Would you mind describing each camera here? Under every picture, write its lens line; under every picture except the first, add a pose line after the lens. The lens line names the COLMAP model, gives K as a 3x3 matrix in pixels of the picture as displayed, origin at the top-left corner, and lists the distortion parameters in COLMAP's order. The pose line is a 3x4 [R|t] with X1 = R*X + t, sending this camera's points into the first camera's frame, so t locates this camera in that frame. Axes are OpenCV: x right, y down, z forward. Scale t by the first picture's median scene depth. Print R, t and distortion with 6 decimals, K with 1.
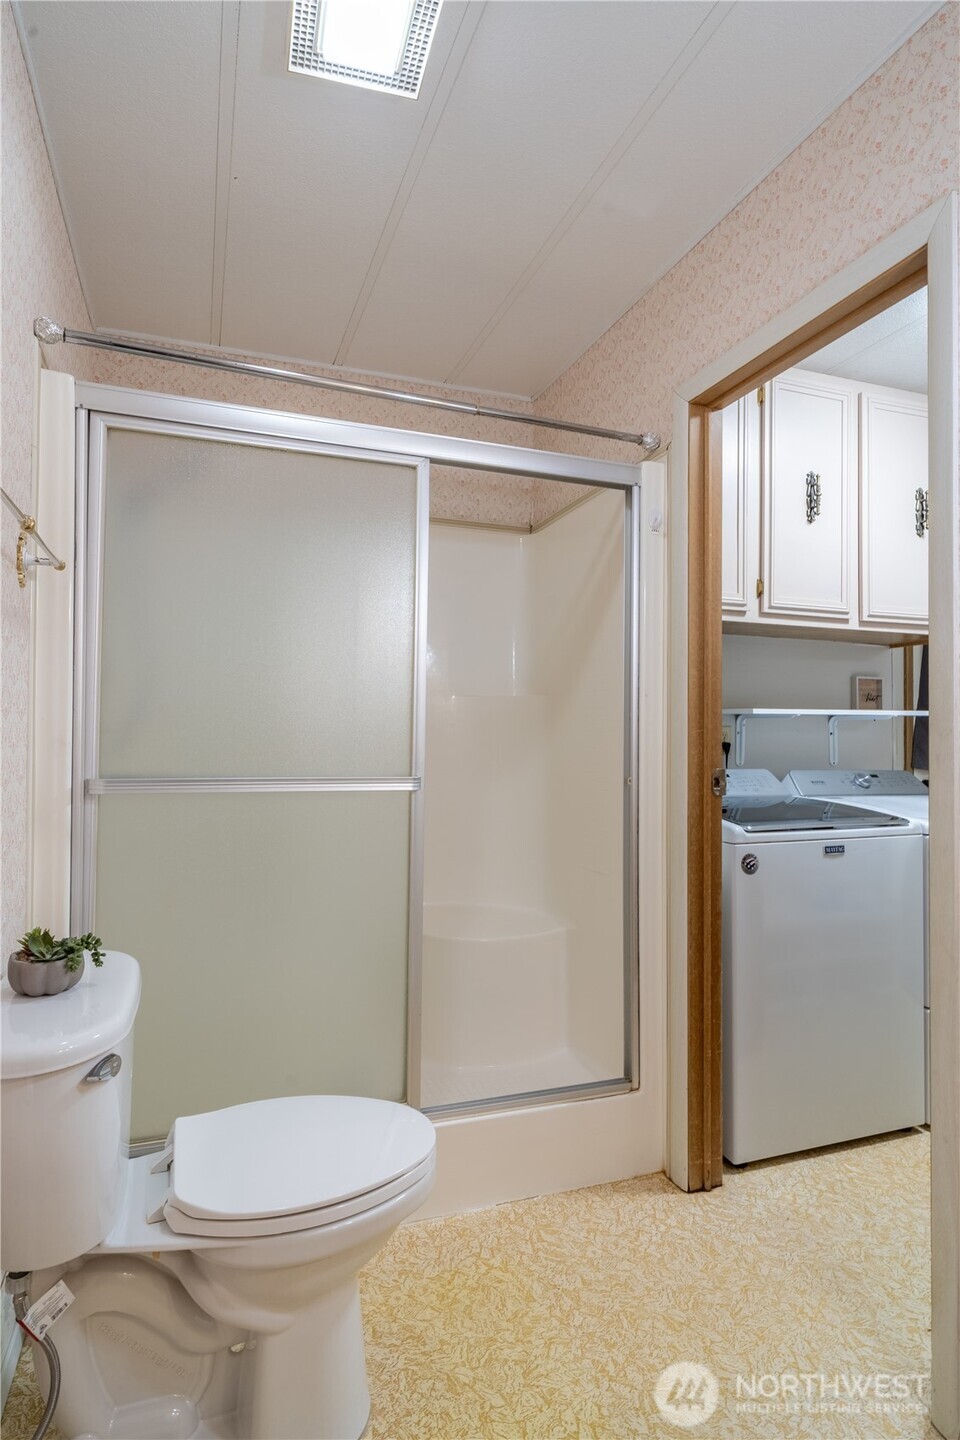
lens RADIAL K [[750.0, 0, 468.2], [0, 750.0, 725.8], [0, 0, 1]] dist [-0.003818, -0.000084]
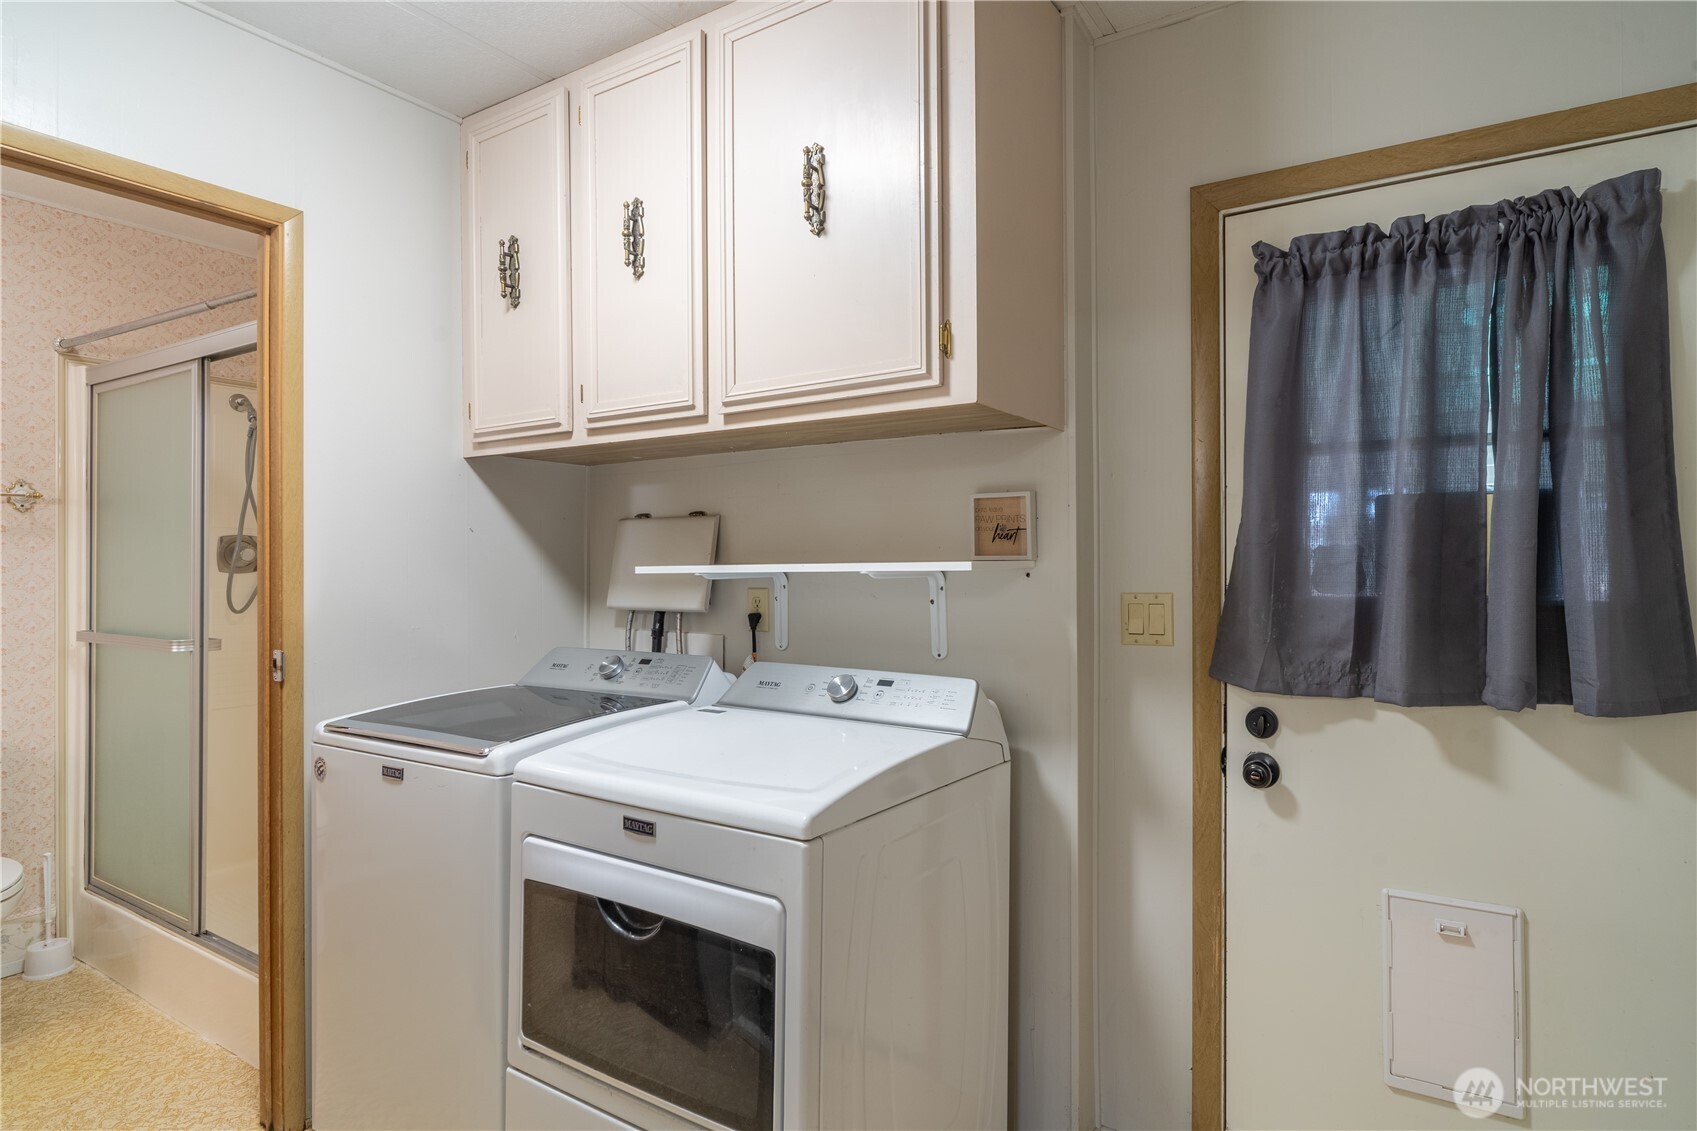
lens RADIAL K [[883.8, 0, 850.2], [0, 883.8, 567.8], [0, 0, 1]] dist [-0.003818, -0.000084]
pose [[0.639208, -0.012085, -0.768939, 1.412366], [0.017587, 0.999845, -0.001094, -0.021730], [0.768833, -0.012824, 0.639321, 0.795266]]
